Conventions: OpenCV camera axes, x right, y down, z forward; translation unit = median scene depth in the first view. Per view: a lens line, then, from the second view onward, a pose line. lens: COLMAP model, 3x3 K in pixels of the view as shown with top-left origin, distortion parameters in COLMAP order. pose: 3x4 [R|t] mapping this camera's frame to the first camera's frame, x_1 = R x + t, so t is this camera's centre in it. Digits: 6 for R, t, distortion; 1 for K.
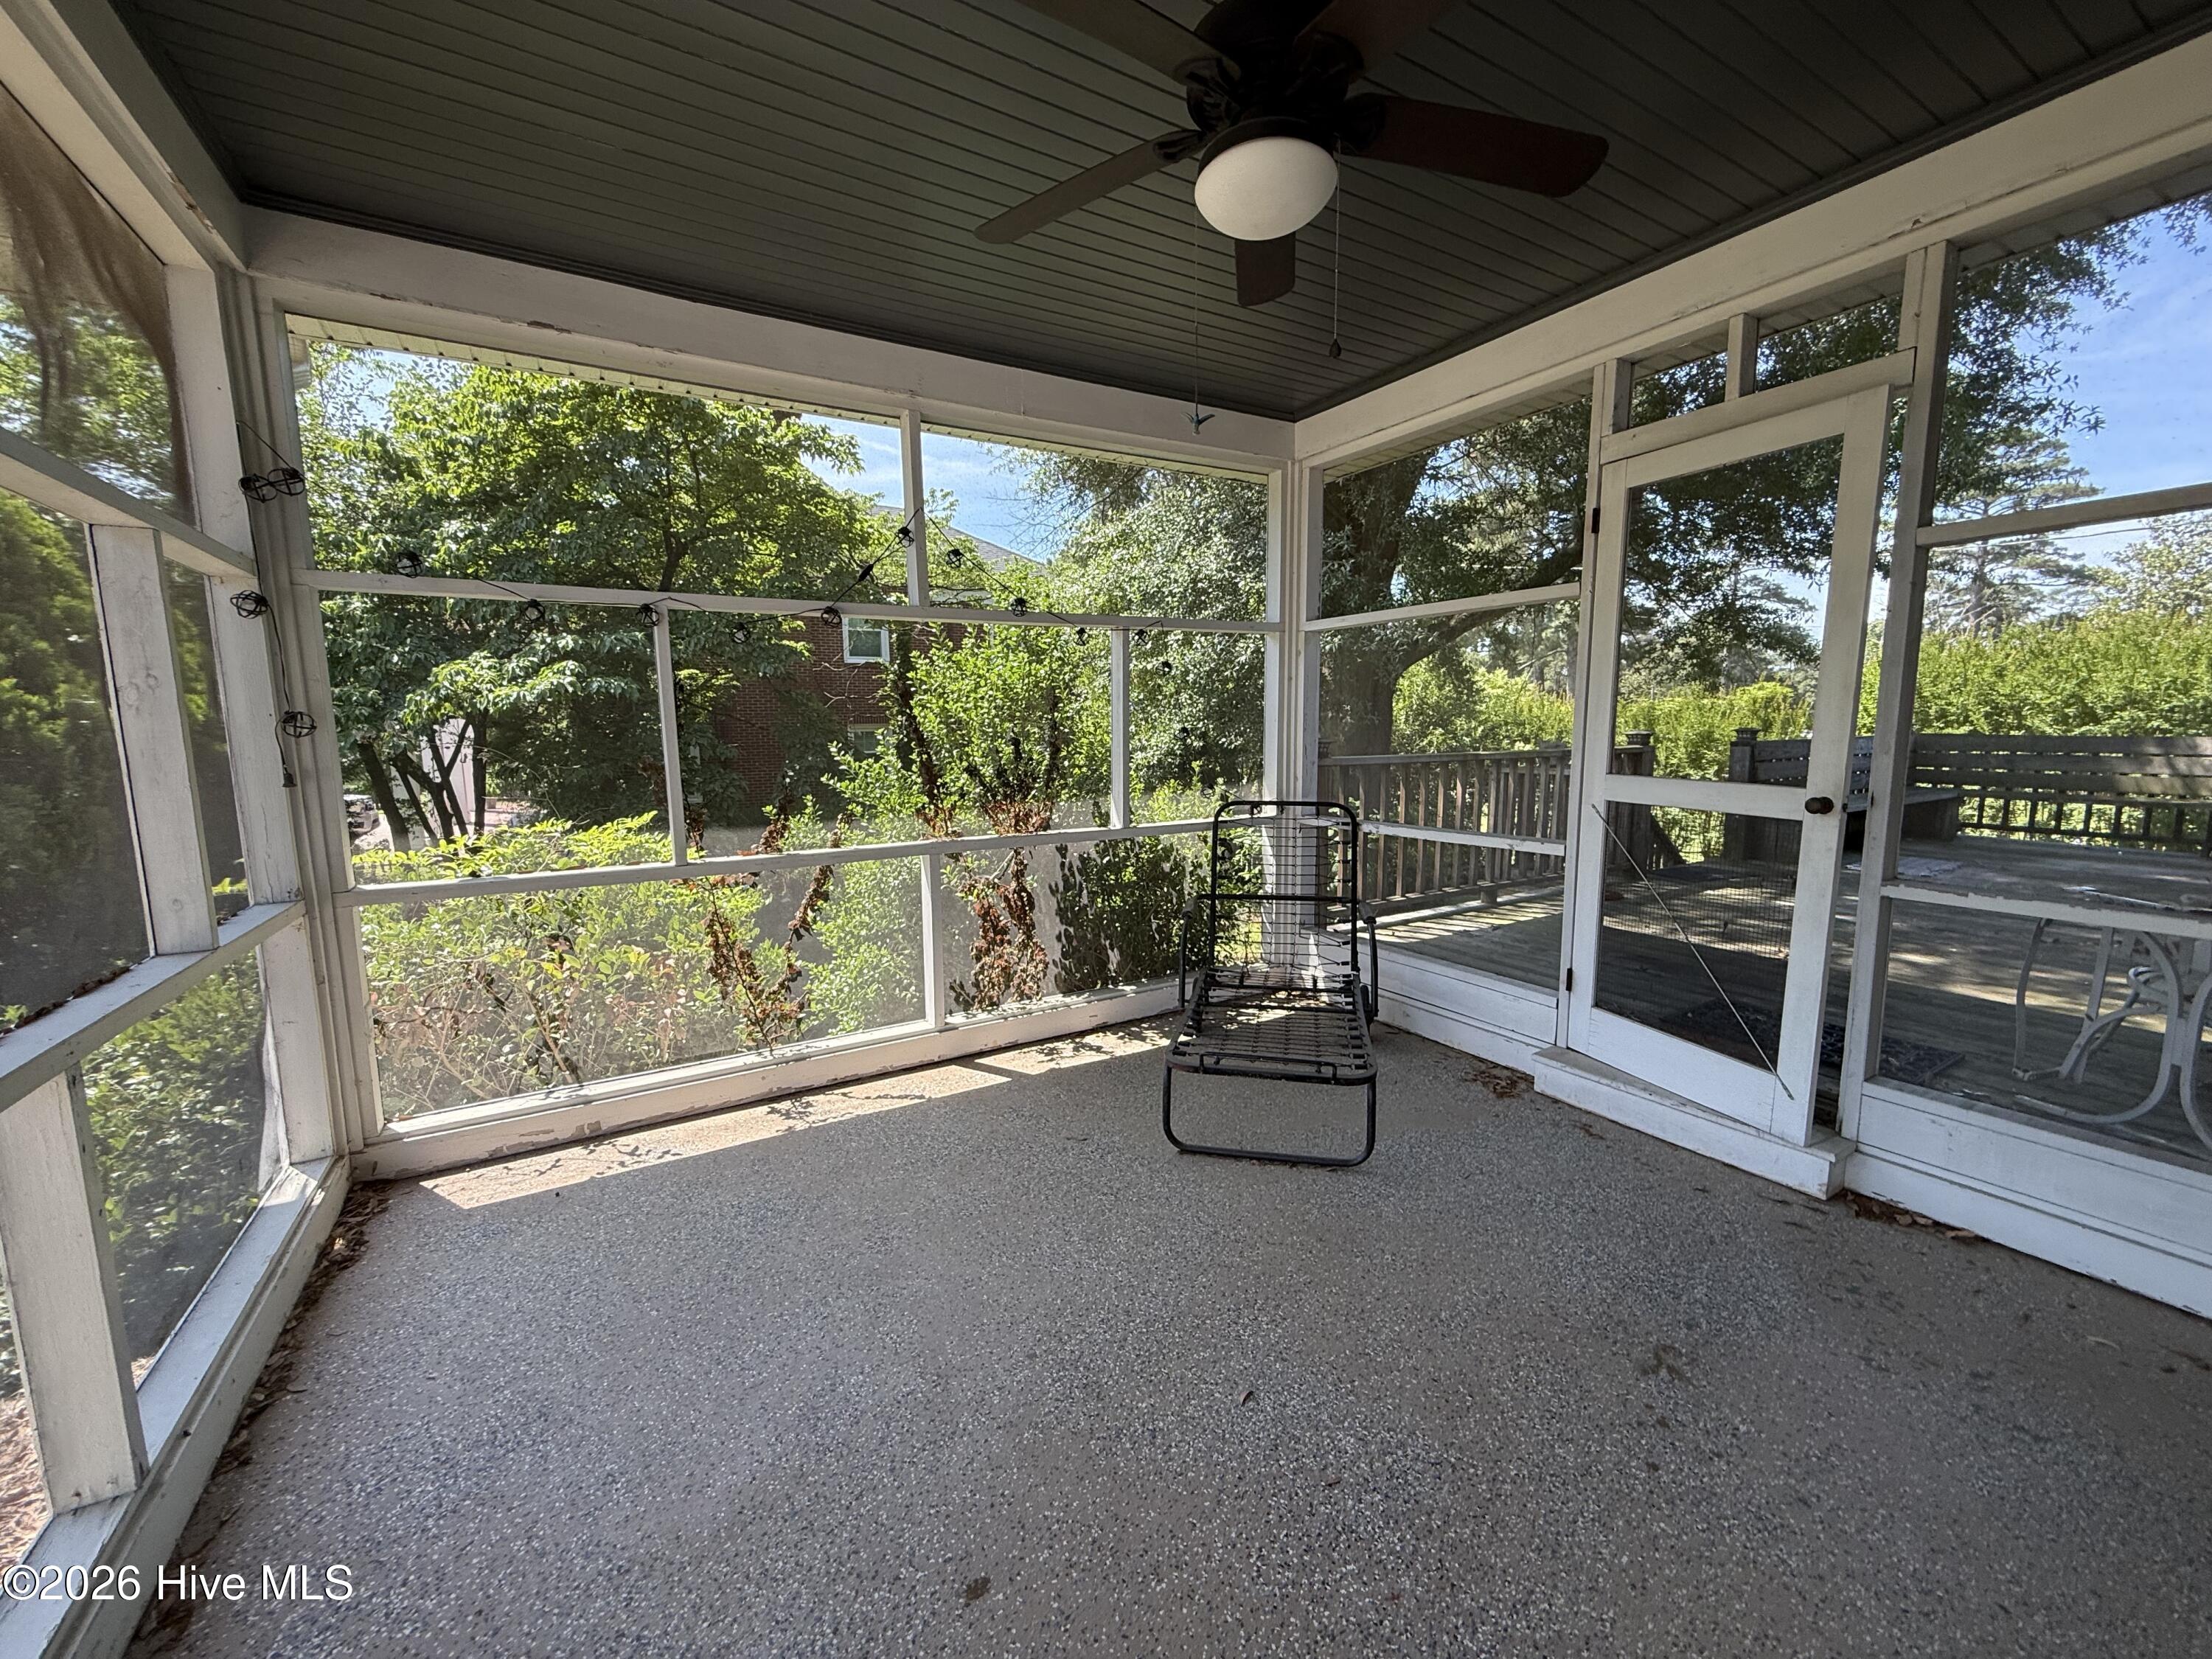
lens RADIAL K [[877.2, 0, 1102.8], [0, 877.2, 830.8], [0, 0, 1]] dist [0.003630, 0.000111]
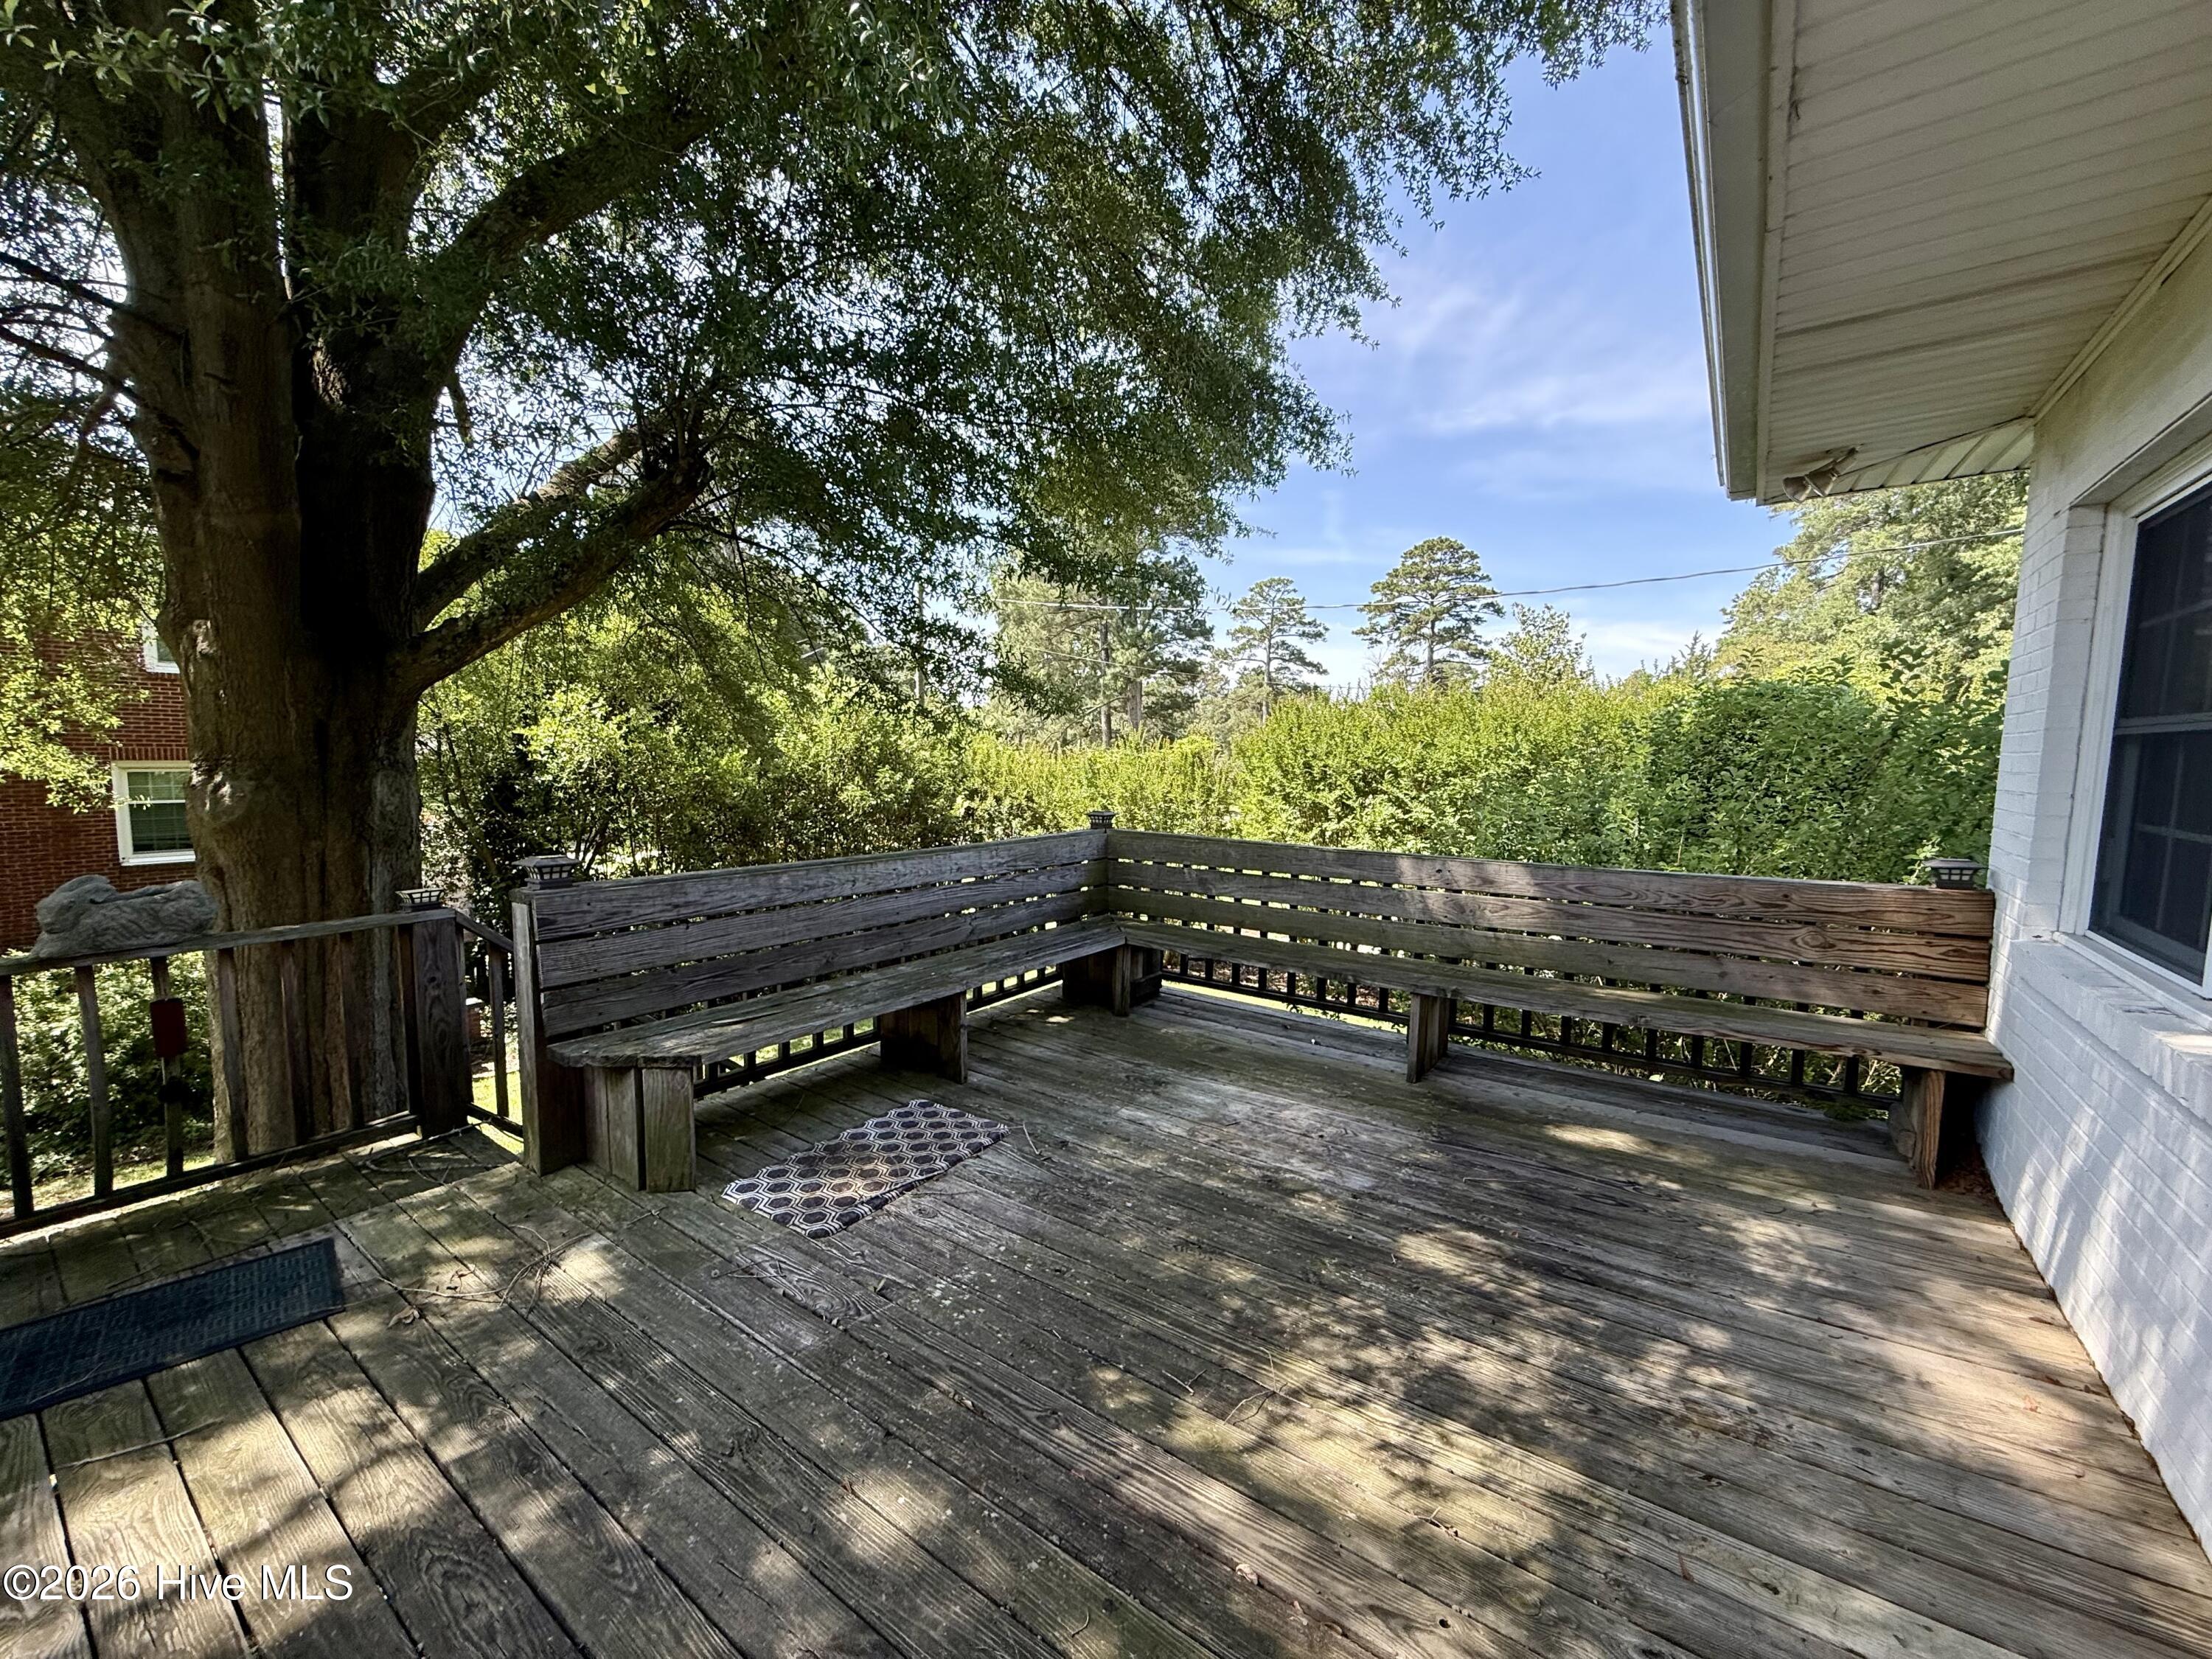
lens RADIAL K [[877.2, 0, 1110.7], [0, 877.2, 834.7], [0, 0, 1]] dist [0.003630, 0.000111]
pose [[0.917974, -0.016715, 0.396287, 0.096229], [0.031195, 0.999059, -0.030120, -0.012561], [-0.395411, 0.040011, 0.917632, 0.060790]]
